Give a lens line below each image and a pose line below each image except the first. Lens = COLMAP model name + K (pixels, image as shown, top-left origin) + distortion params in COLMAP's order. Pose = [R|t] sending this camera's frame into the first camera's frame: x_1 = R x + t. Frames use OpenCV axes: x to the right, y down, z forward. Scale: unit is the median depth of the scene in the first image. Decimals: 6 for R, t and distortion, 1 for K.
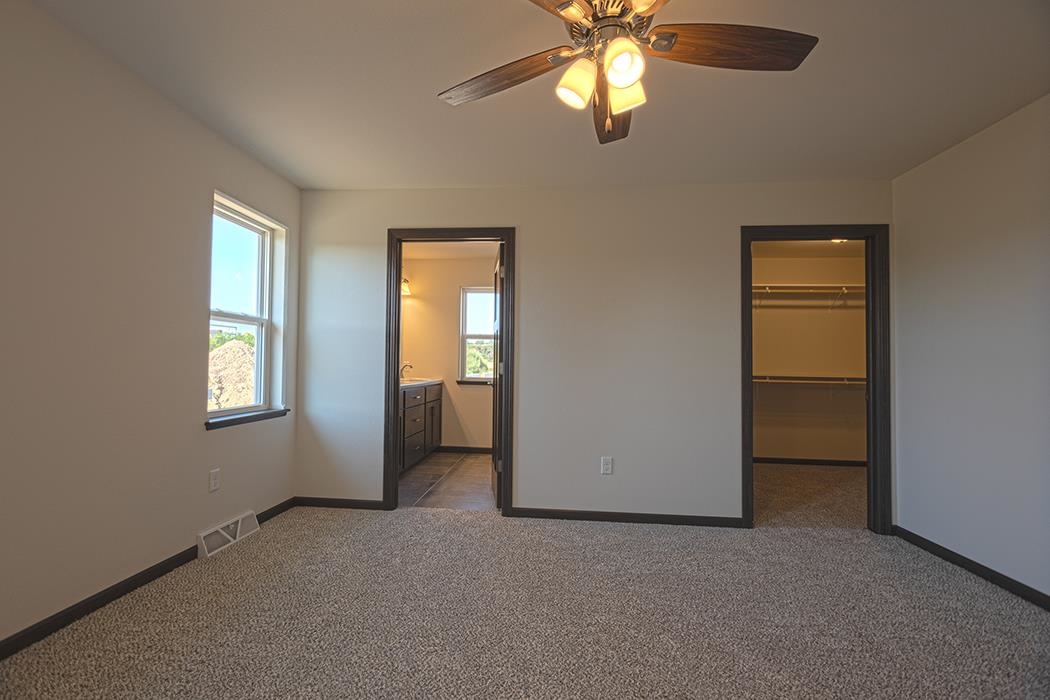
lens RADIAL K [[468.2, 0, 503.4], [0, 468.2, 351.5], [0, 0, 1]] dist [0.000760, -0.000210]
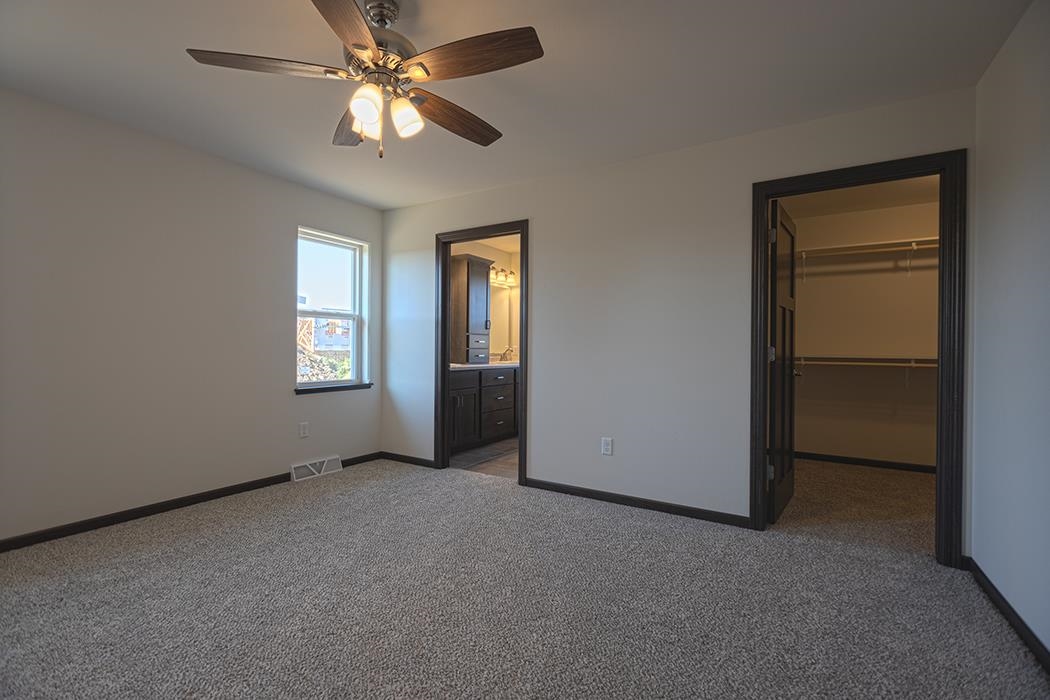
lens RADIAL K [[468.2, 0, 503.4], [0, 468.2, 351.5], [0, 0, 1]] dist [0.000760, -0.000210]
pose [[0.889445, -0.007793, -0.456976, 0.484783], [0.021302, 0.999475, 0.024418, 0.010843], [0.456546, -0.031453, 0.889144, 0.012495]]
